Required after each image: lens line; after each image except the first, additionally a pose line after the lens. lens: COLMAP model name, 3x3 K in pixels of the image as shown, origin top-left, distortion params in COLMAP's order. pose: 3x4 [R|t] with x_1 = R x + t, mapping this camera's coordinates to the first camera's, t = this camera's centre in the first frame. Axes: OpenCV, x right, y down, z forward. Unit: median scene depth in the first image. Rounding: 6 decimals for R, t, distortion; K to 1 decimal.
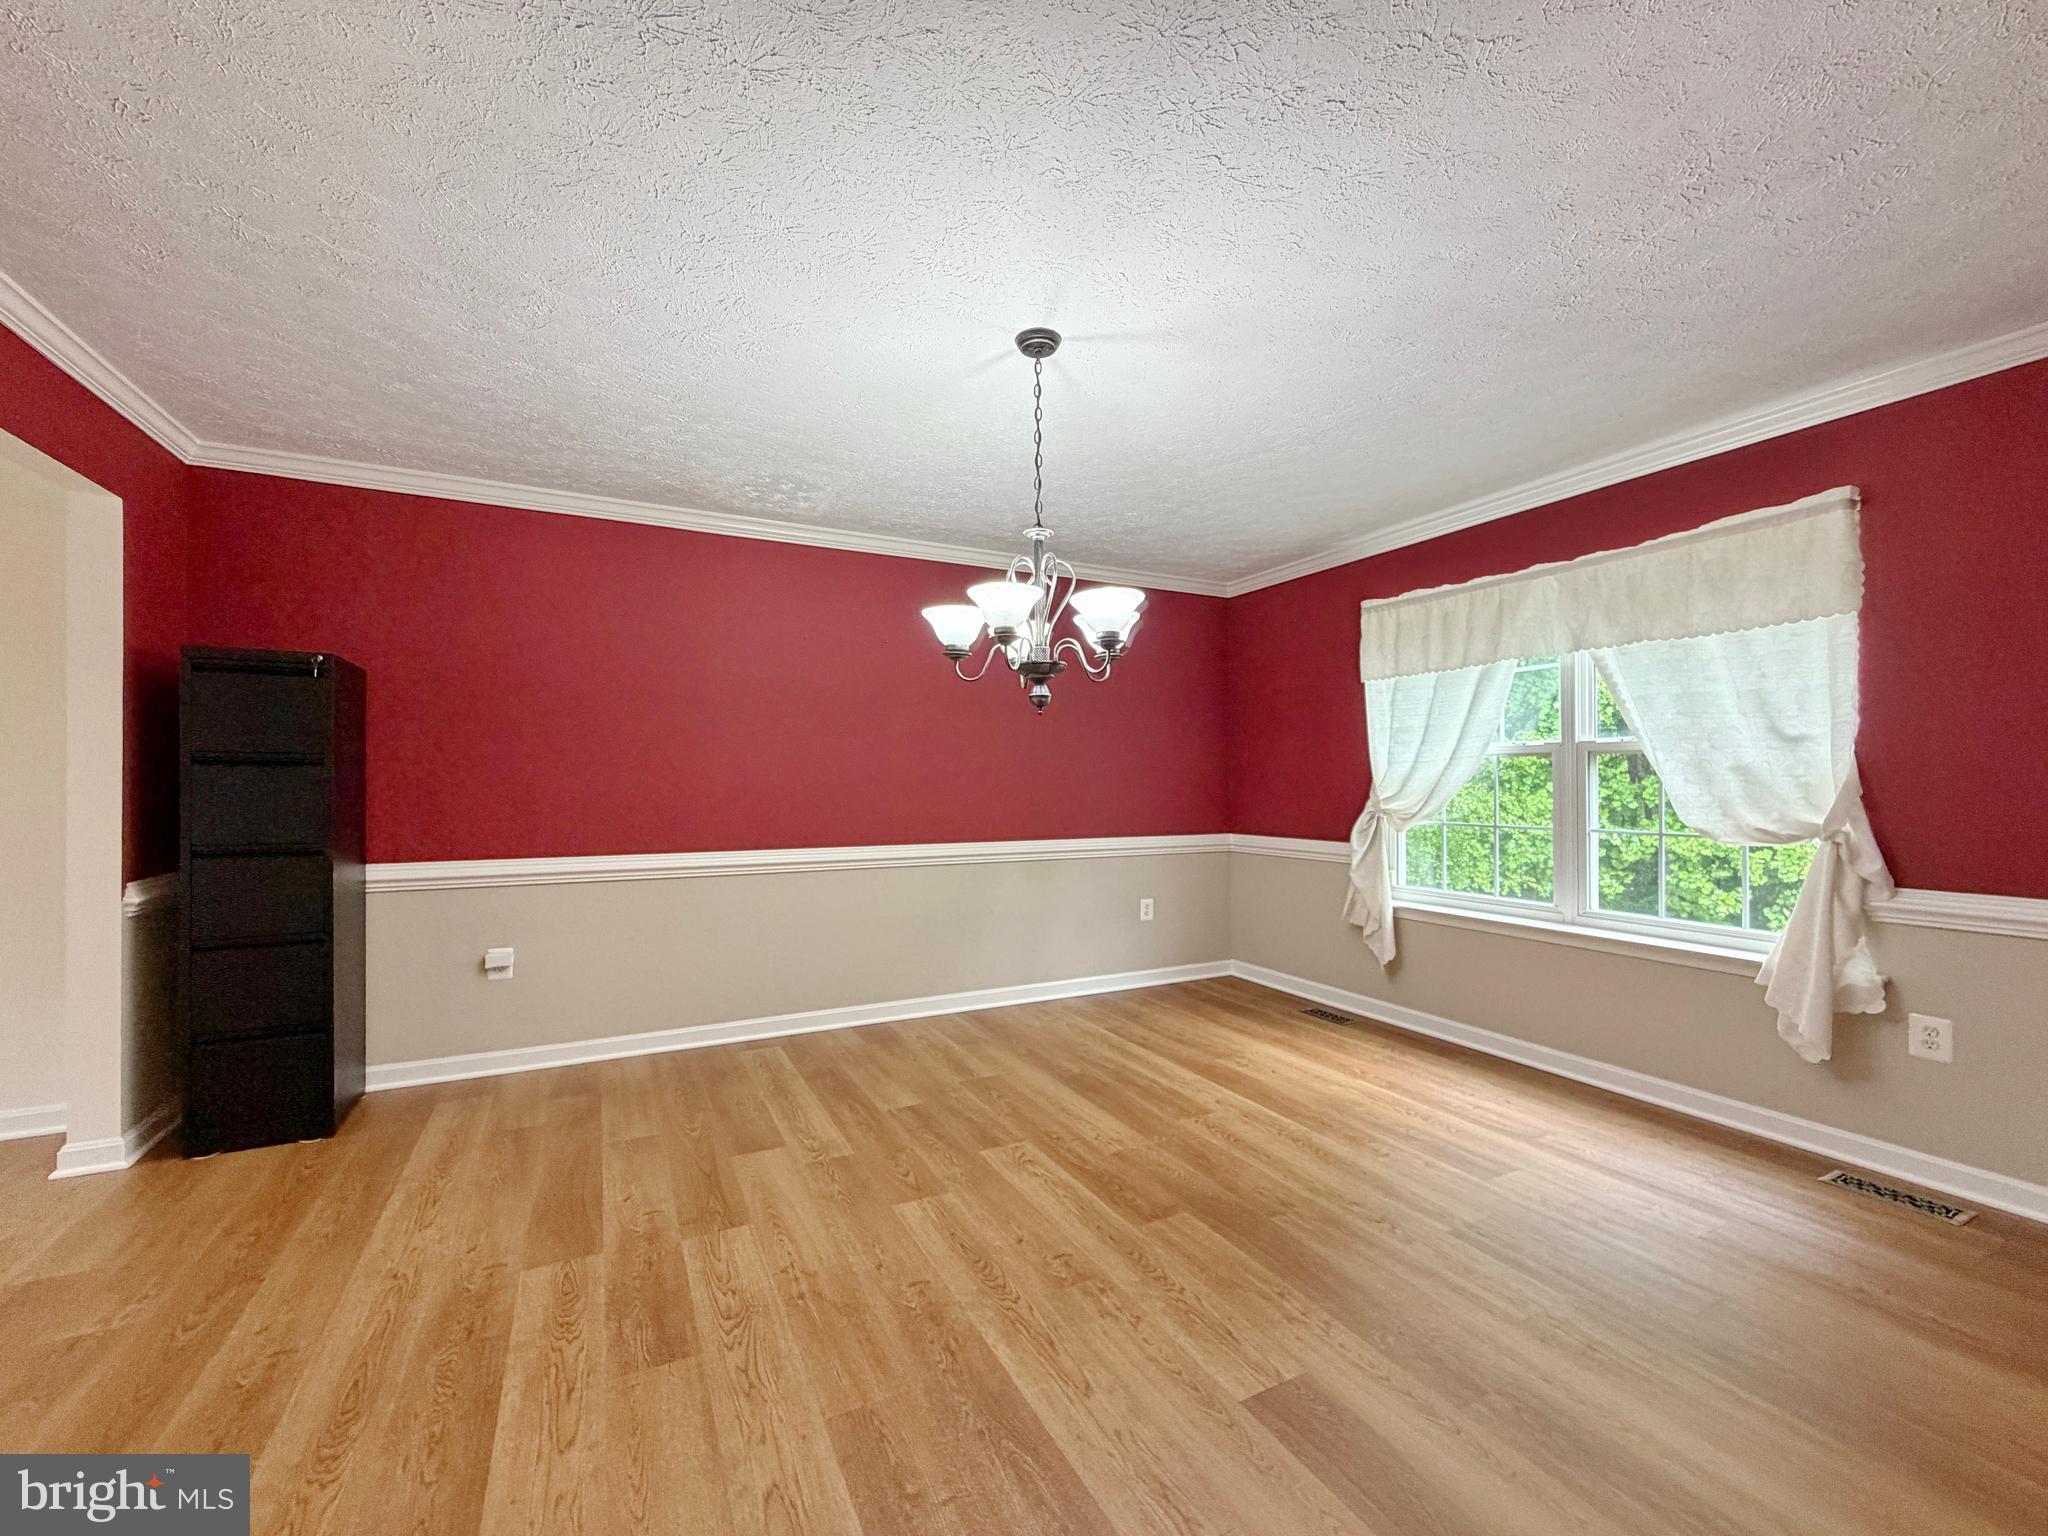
lens RADIAL K [[822.7, 0, 1029.0], [0, 822.7, 763.6], [0, 0, 1]] dist [-0.000457, 0.000092]
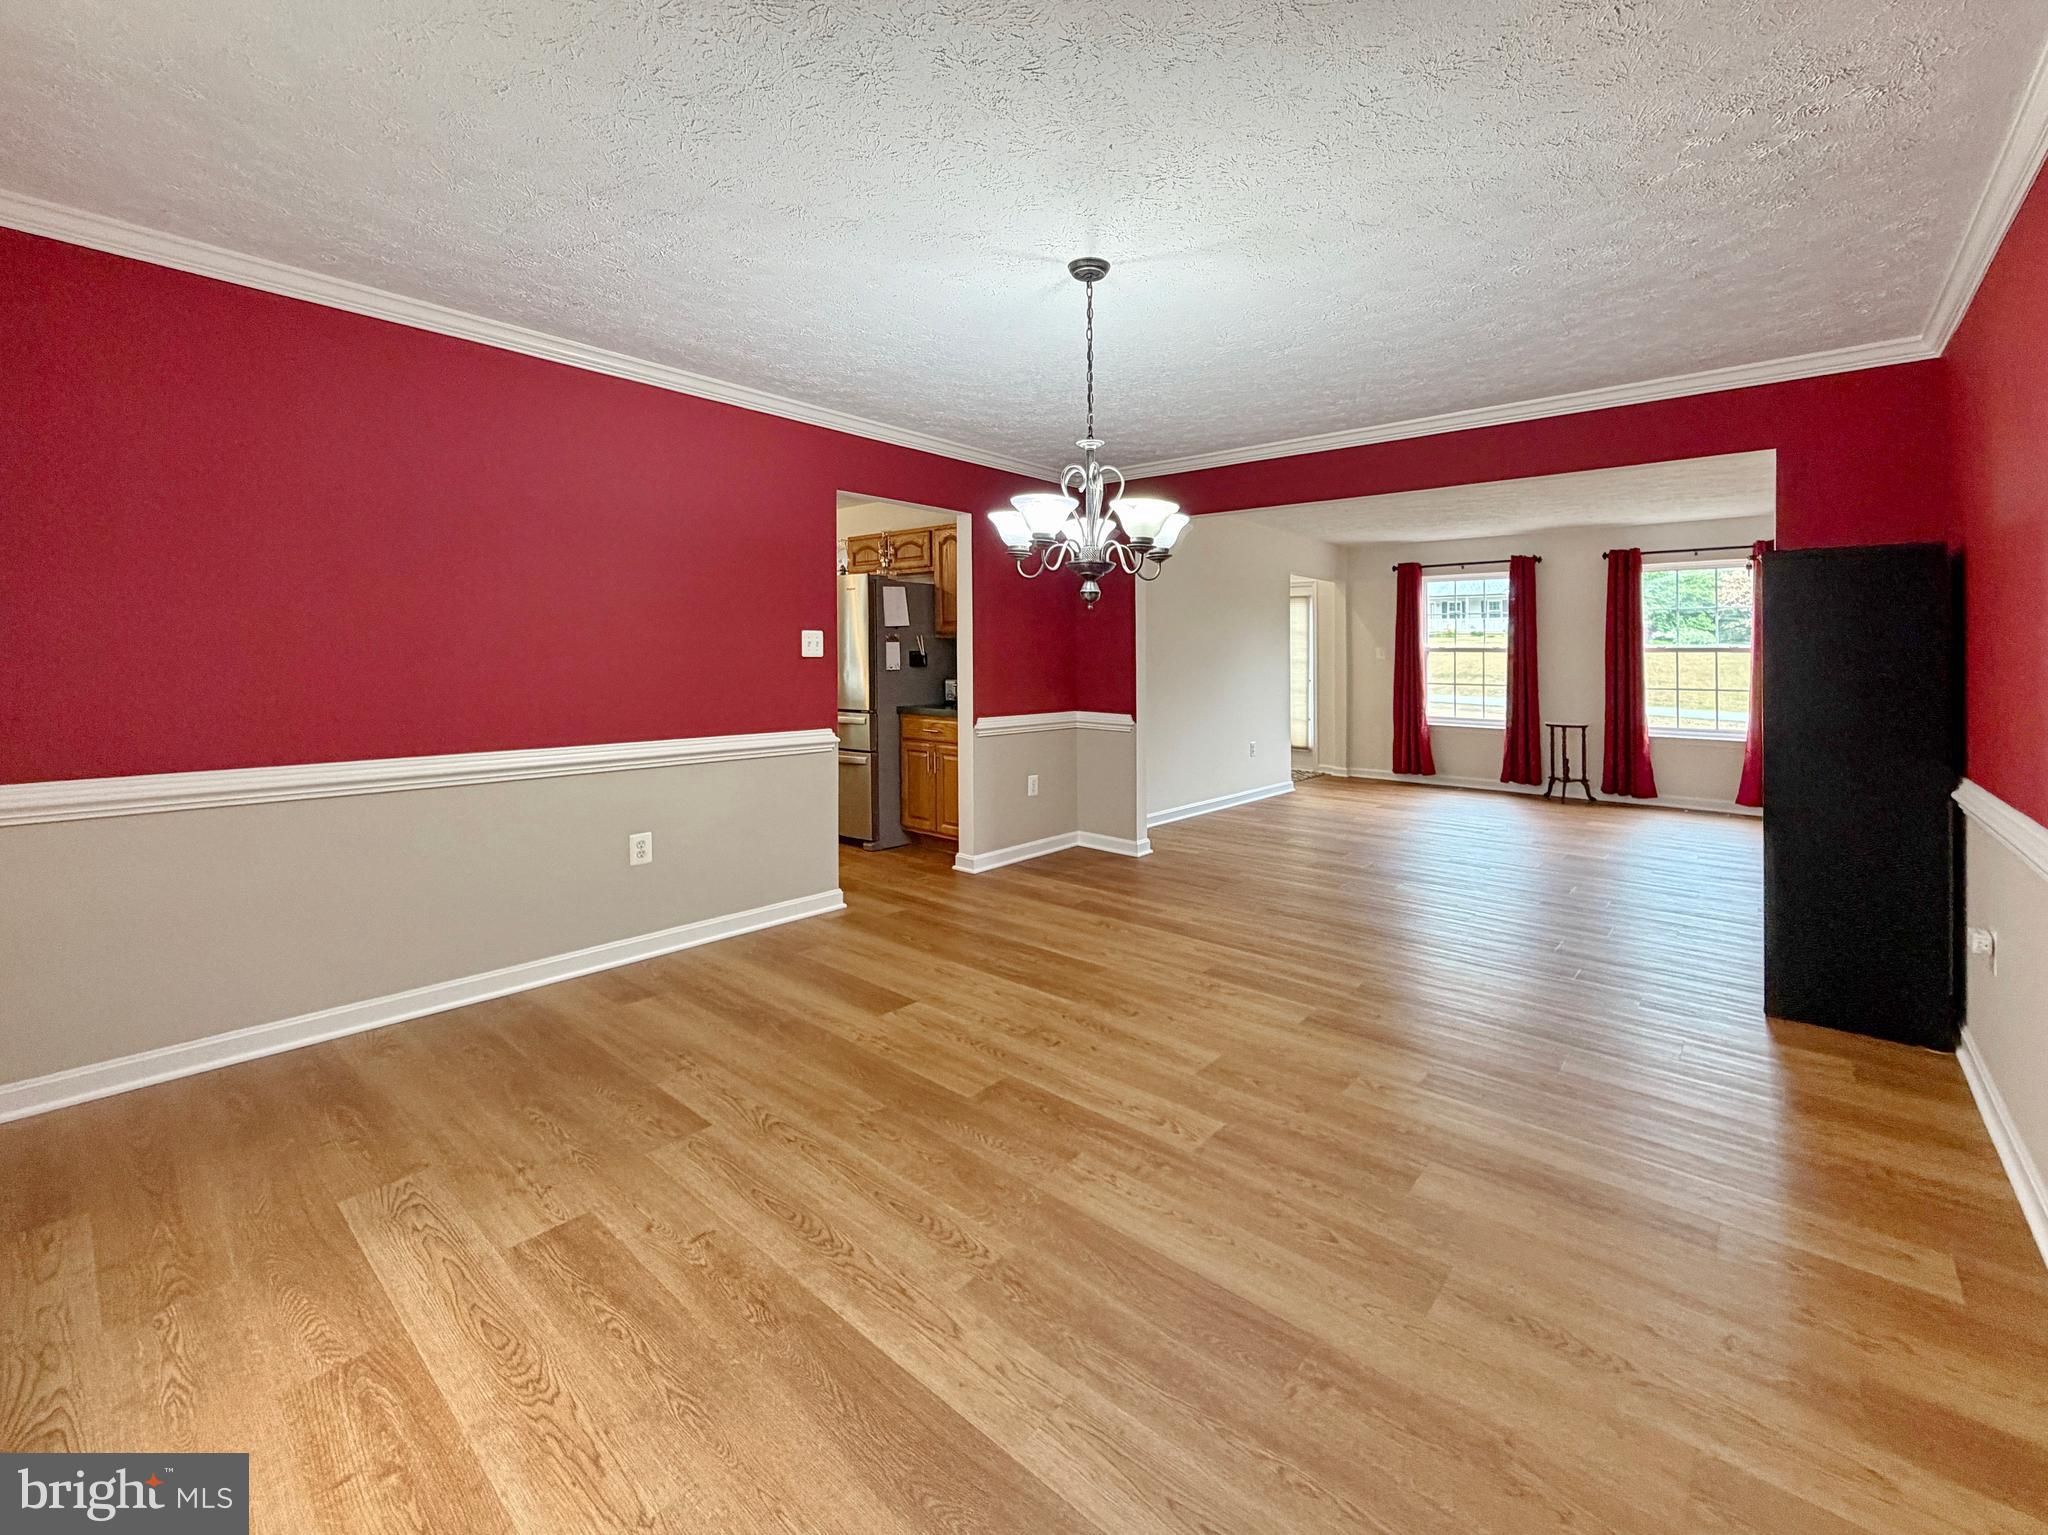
lens RADIAL K [[822.7, 0, 1027.8], [0, 822.7, 762.8], [0, 0, 1]] dist [-0.000457, 0.000092]
pose [[-0.929452, 0.037103, -0.367073, 0.420262], [-0.004732, 0.993650, 0.112418, 0.020977], [0.368913, 0.106225, -0.923374, 1.680501]]
